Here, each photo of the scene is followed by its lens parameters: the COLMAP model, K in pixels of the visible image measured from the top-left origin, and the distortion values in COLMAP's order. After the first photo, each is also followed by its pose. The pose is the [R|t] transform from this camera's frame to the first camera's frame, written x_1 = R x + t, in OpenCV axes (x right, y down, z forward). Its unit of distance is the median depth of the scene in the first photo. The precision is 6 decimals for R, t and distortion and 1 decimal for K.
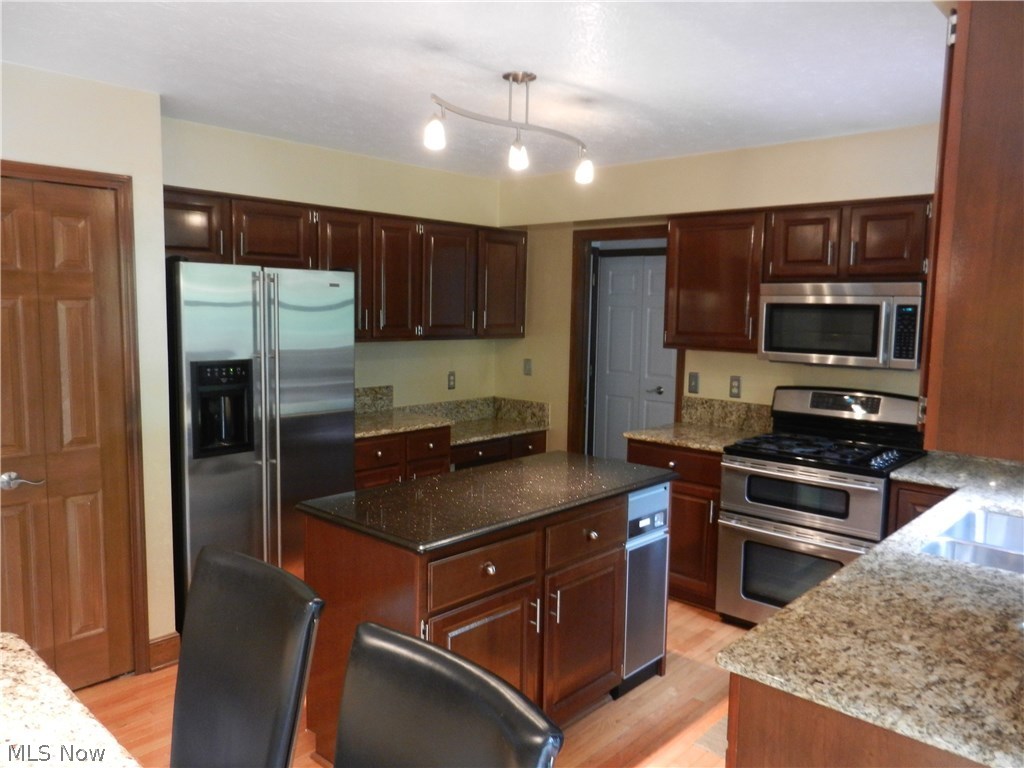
lens RADIAL K [[764.3, 0, 512.0], [0, 764.3, 384.0], [0, 0, 1]] dist [-0.003440, -0.002140]
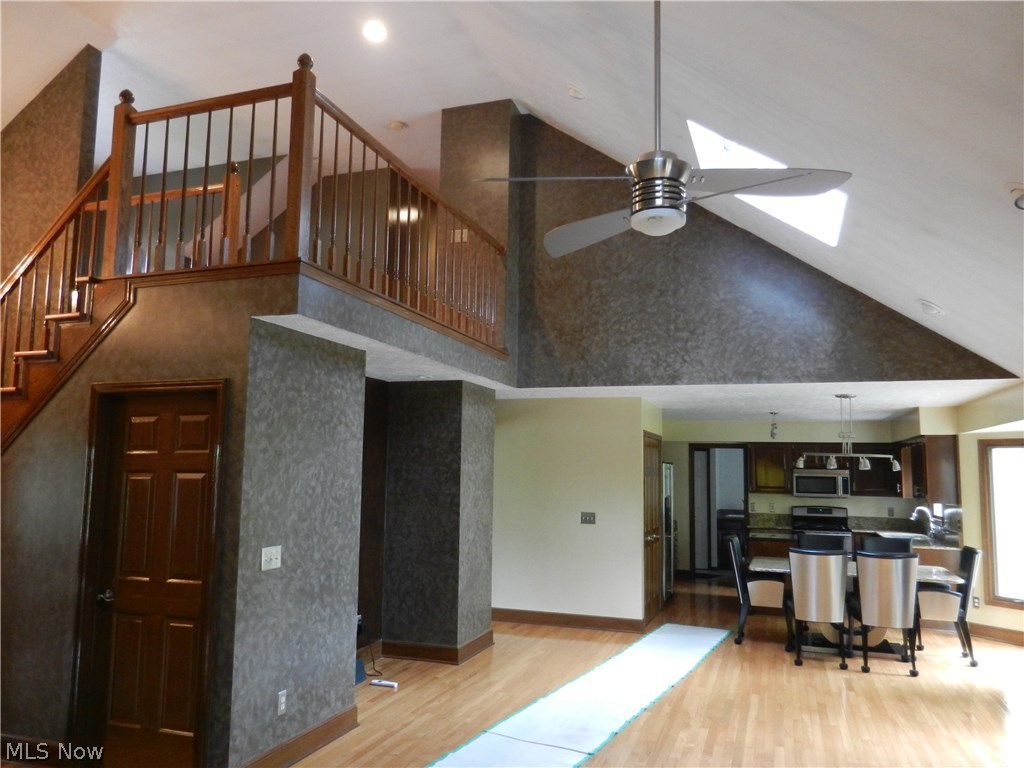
lens RADIAL K [[764.3, 0, 512.0], [0, 764.3, 384.0], [0, 0, 1]] dist [-0.003440, -0.002140]
pose [[0.918512, 0.047892, 0.392482, -1.602329], [0.036005, 0.978382, -0.203646, 0.090067], [-0.393751, 0.201183, 0.896931, -1.097544]]
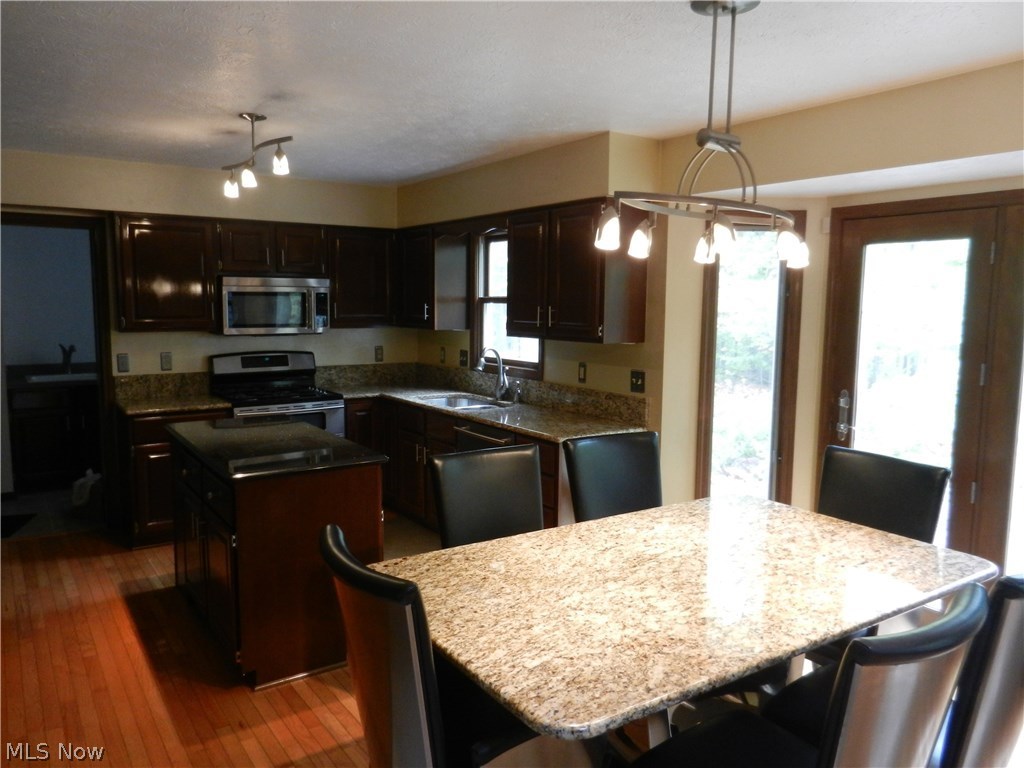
lens RADIAL K [[764.3, 0, 512.0], [0, 764.3, 384.0], [0, 0, 1]] dist [-0.003440, -0.002140]
pose [[0.220072, -0.118279, 0.968286, -0.767856], [0.101072, 0.990044, 0.097965, -0.024557], [-0.970233, 0.076307, 0.229836, 0.206104]]
